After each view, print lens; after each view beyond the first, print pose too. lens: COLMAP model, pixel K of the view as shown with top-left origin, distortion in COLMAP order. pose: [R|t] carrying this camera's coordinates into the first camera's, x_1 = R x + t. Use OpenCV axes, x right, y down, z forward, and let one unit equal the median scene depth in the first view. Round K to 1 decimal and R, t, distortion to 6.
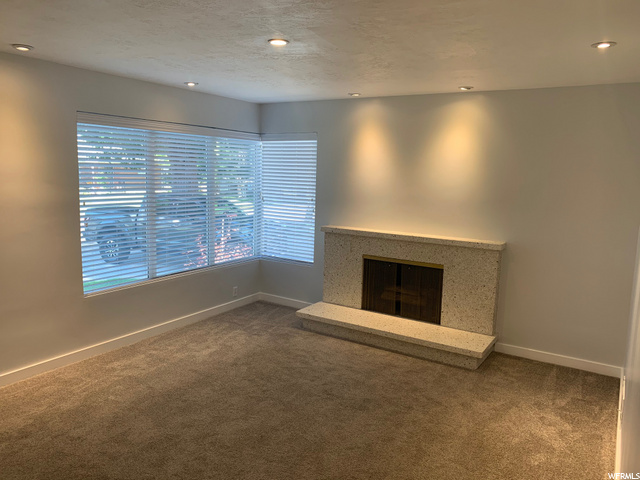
lens RADIAL K [[484.7, 0, 318.0], [0, 484.7, 233.4], [0, 0, 1]] dist [0.015184, -0.026850]
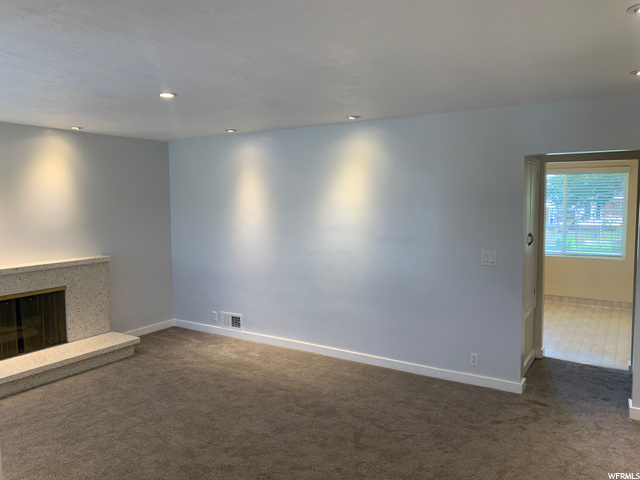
lens RADIAL K [[484.7, 0, 317.8], [0, 484.7, 240.9], [0, 0, 1]] dist [0.015184, -0.026850]
pose [[0.010485, -0.118965, 0.992843, -0.947891], [0.142071, 0.983002, 0.116286, -0.093800], [-0.989801, 0.139835, 0.027209, 0.484001]]
